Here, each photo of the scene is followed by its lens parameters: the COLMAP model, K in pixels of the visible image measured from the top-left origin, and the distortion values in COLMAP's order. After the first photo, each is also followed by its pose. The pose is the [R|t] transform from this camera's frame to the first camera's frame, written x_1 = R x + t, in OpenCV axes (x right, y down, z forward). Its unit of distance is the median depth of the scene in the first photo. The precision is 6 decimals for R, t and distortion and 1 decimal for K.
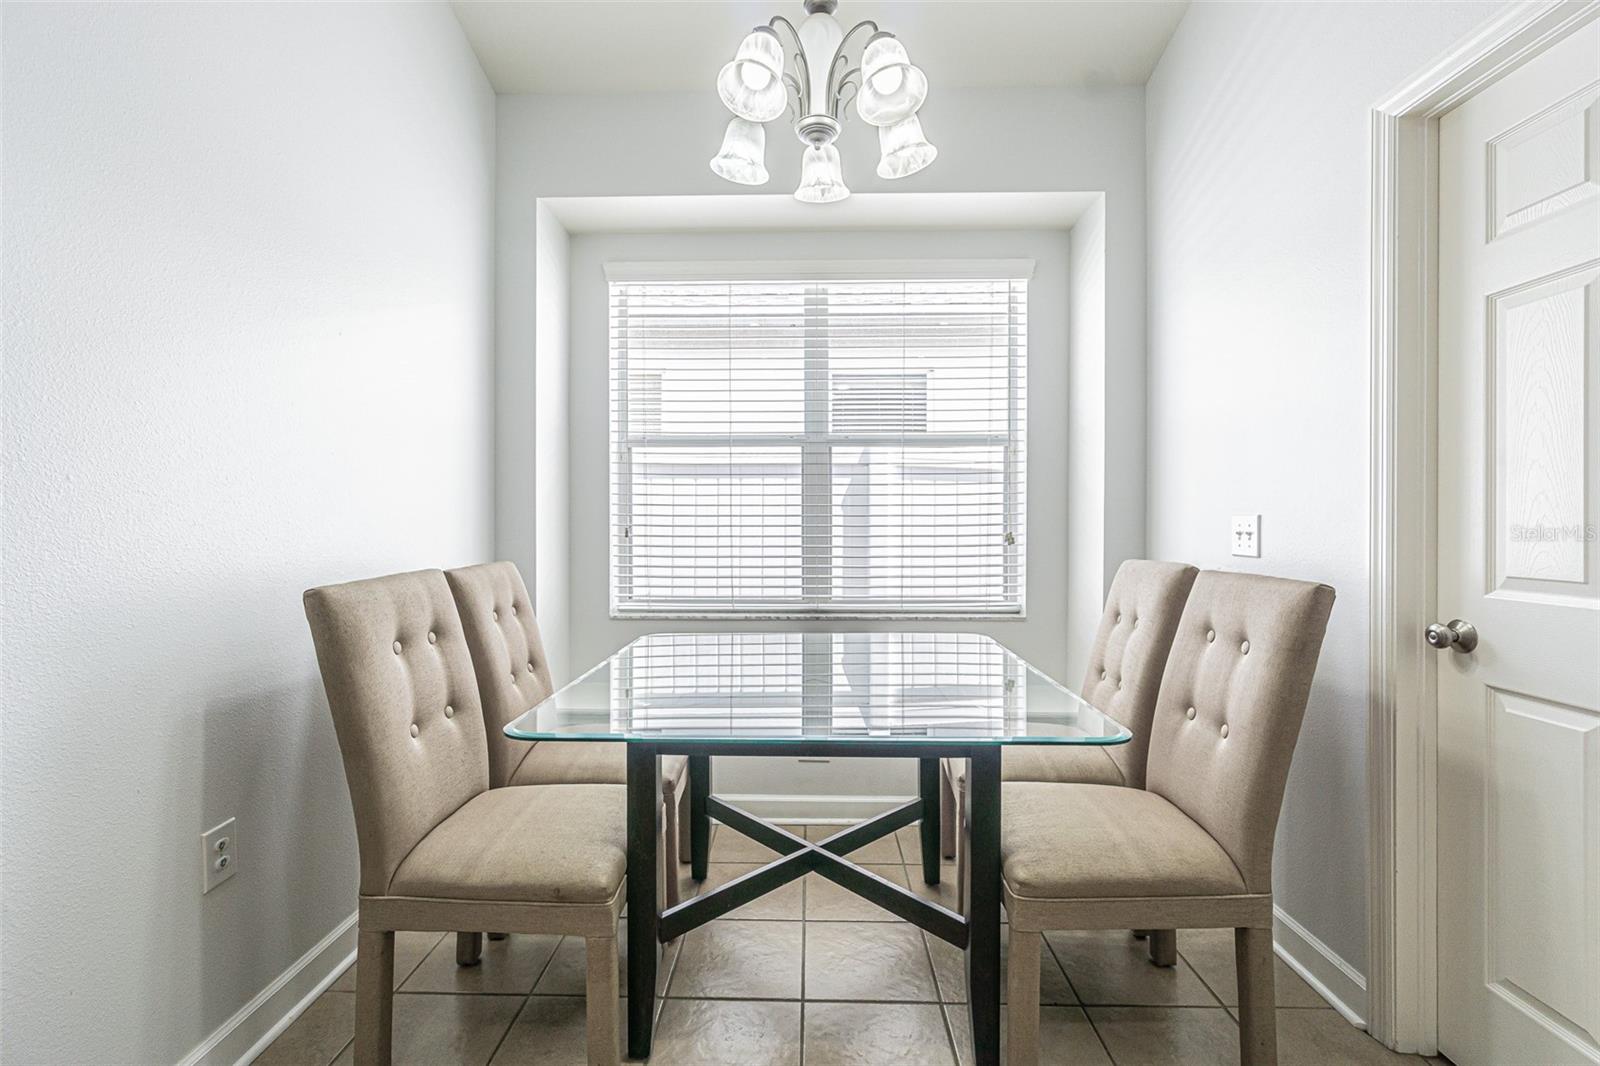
lens RADIAL K [[692.4, 0, 797.0], [0, 692.4, 540.4], [0, 0, 1]] dist [-0.005081, -0.000213]
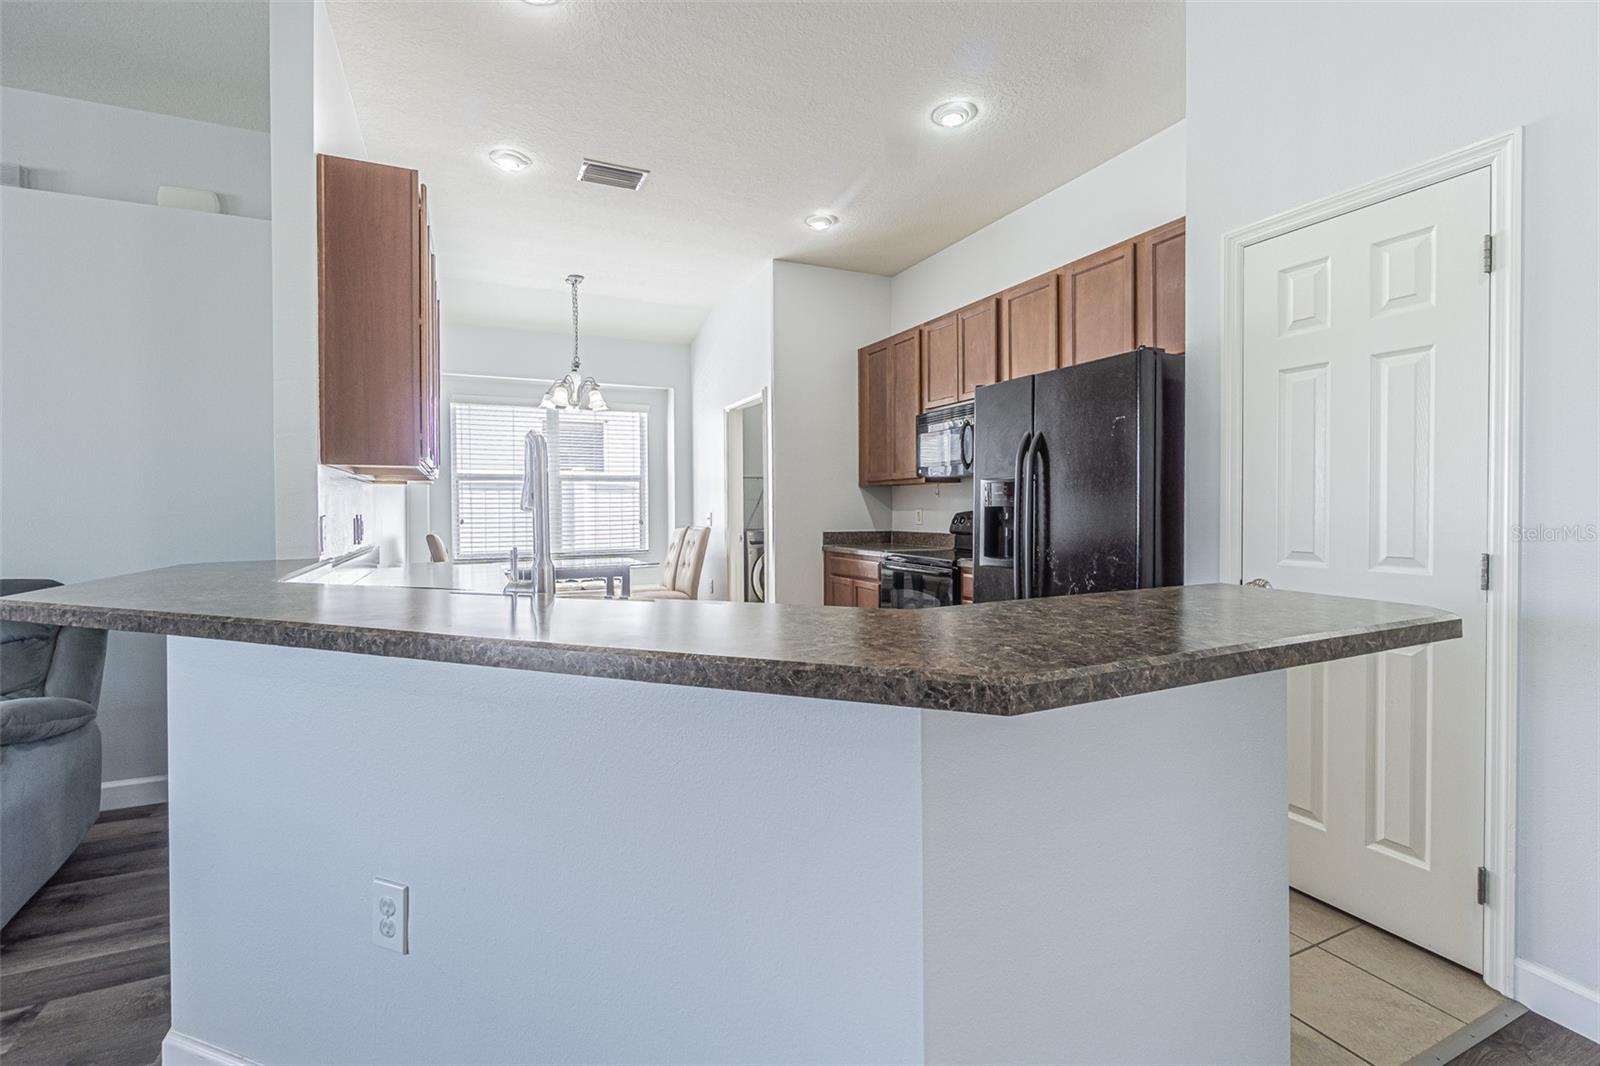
lens RADIAL K [[692.4, 0, 797.0], [0, 692.4, 540.4], [0, 0, 1]] dist [-0.005081, -0.000213]
pose [[0.894692, -0.019036, 0.446278, -0.272860], [0.002419, 0.999283, 0.037775, -0.026870], [-0.446677, -0.032717, 0.894097, -1.346866]]
